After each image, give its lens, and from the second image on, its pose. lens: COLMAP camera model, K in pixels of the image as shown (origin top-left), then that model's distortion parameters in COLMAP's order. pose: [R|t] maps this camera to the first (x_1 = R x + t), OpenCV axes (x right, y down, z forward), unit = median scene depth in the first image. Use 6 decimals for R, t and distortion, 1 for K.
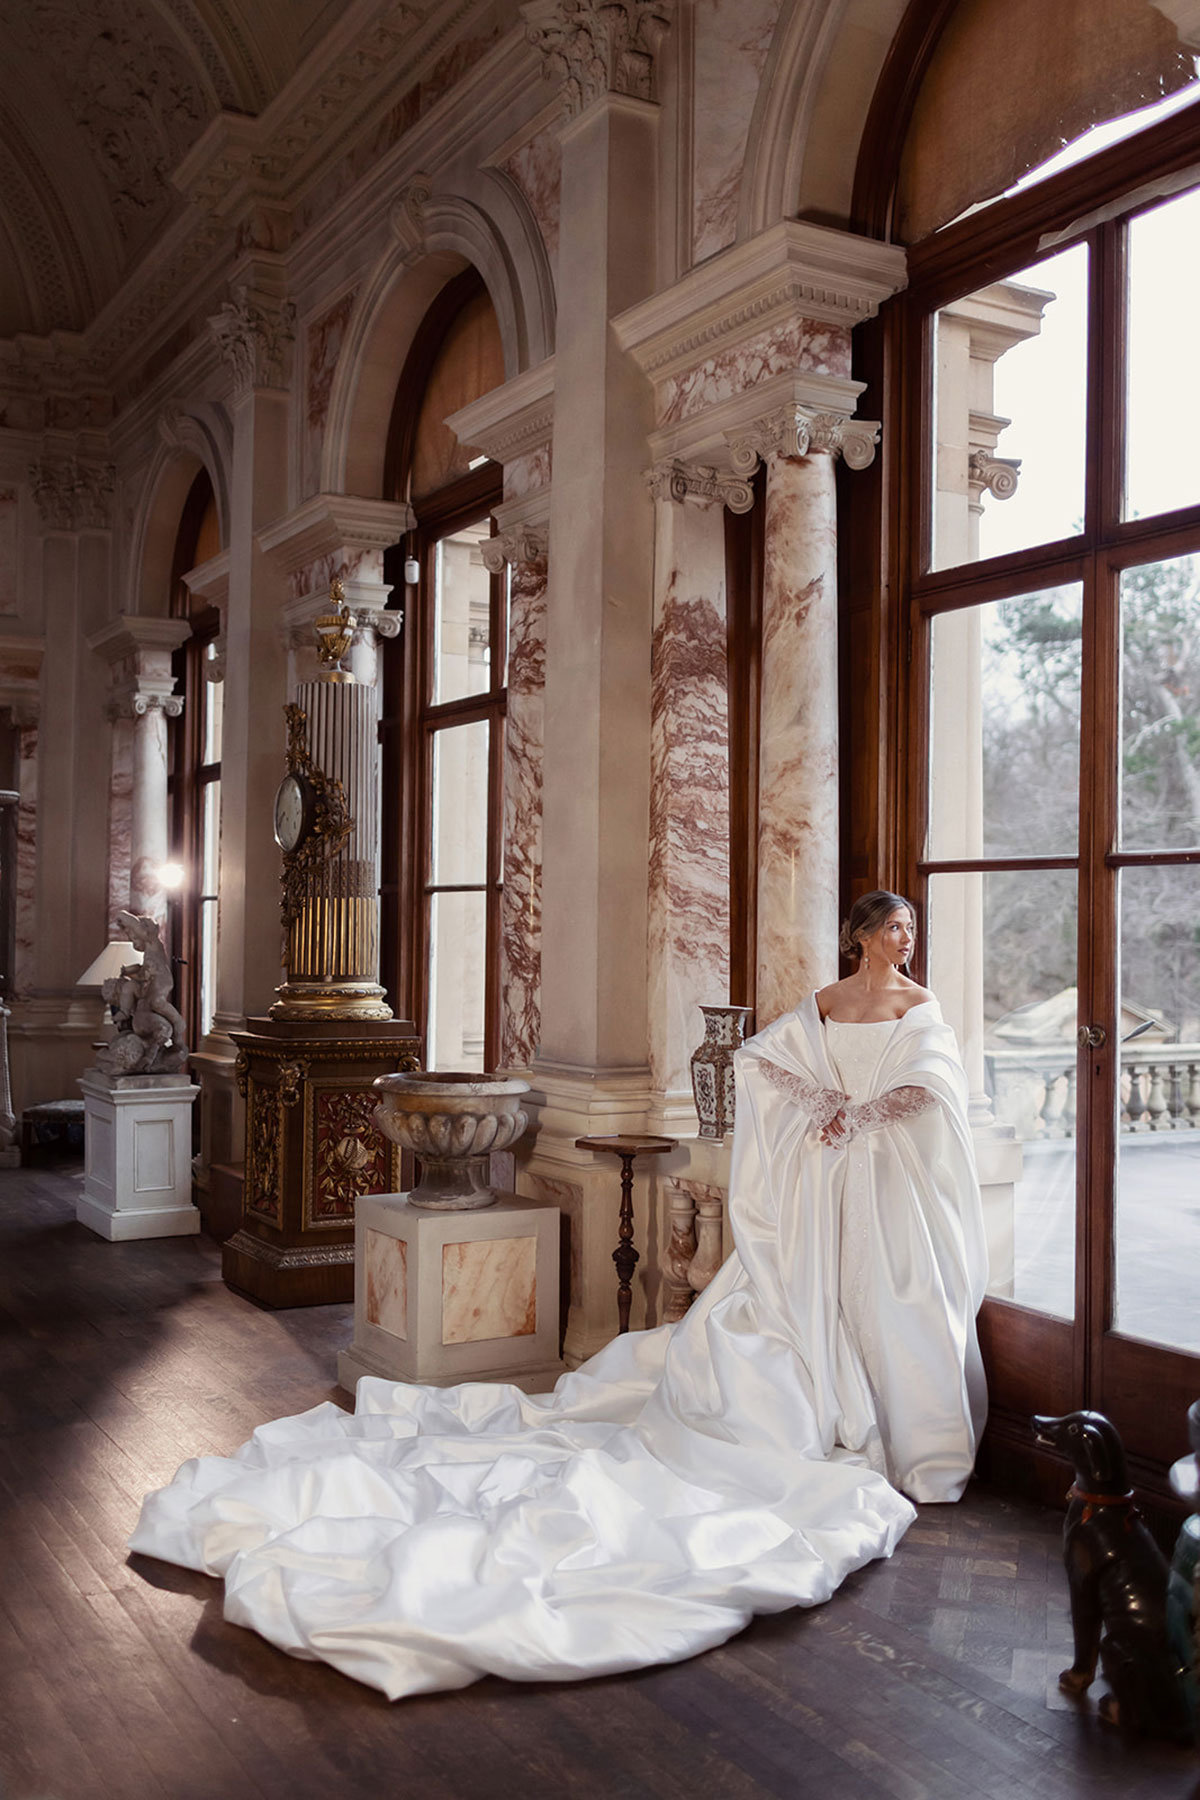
lens RADIAL K [[1747.3, 0, 595.4], [0, 1747.3, 911.0], [0, 0, 1]] dist [0.003321, 0.000000]
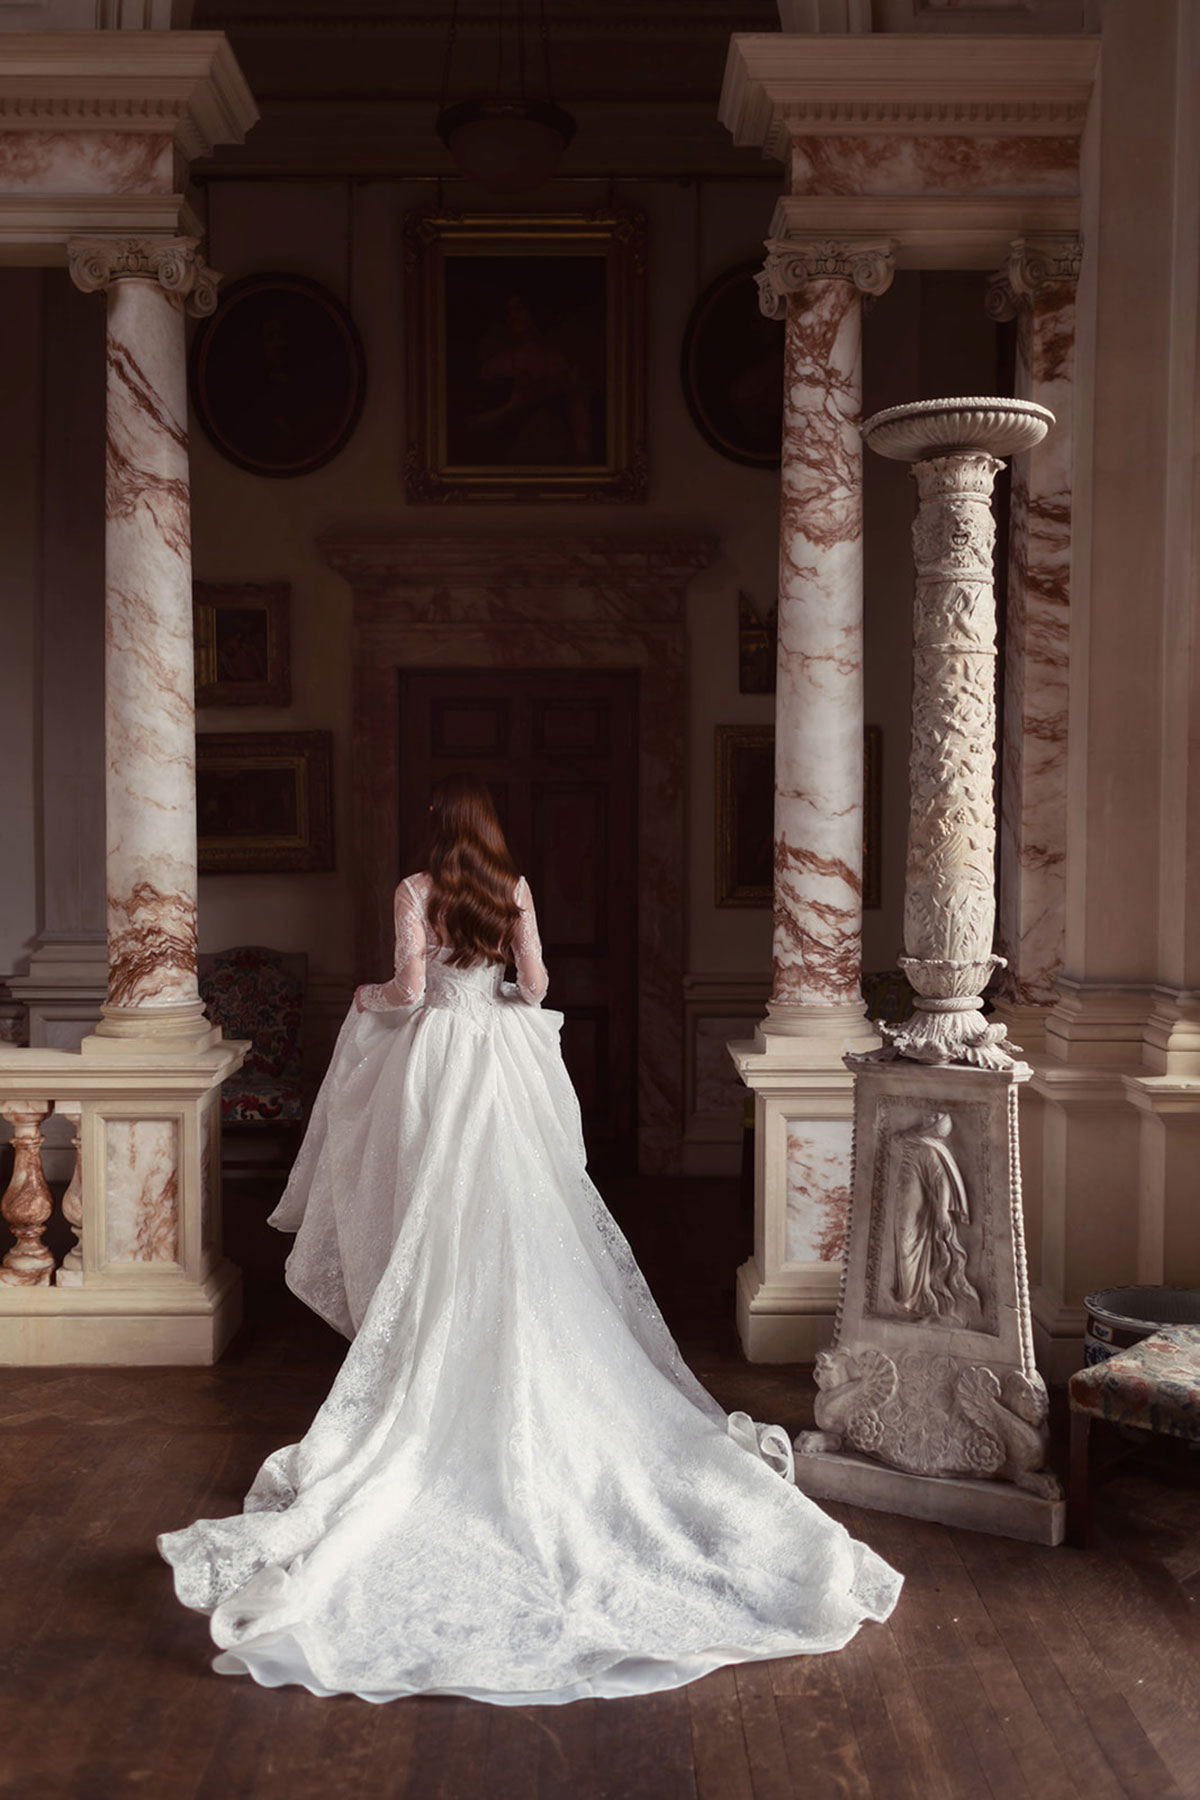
lens RADIAL K [[1747.3, 0, 605.7], [0, 1747.3, 913.8], [0, 0, 1]] dist [0.003321, 0.000000]
pose [[0.875006, 0.018914, -0.483742, -0.323090], [0.012757, 0.997989, 0.062096, 0.008419], [0.483944, -0.060505, 0.873005, 0.885193]]
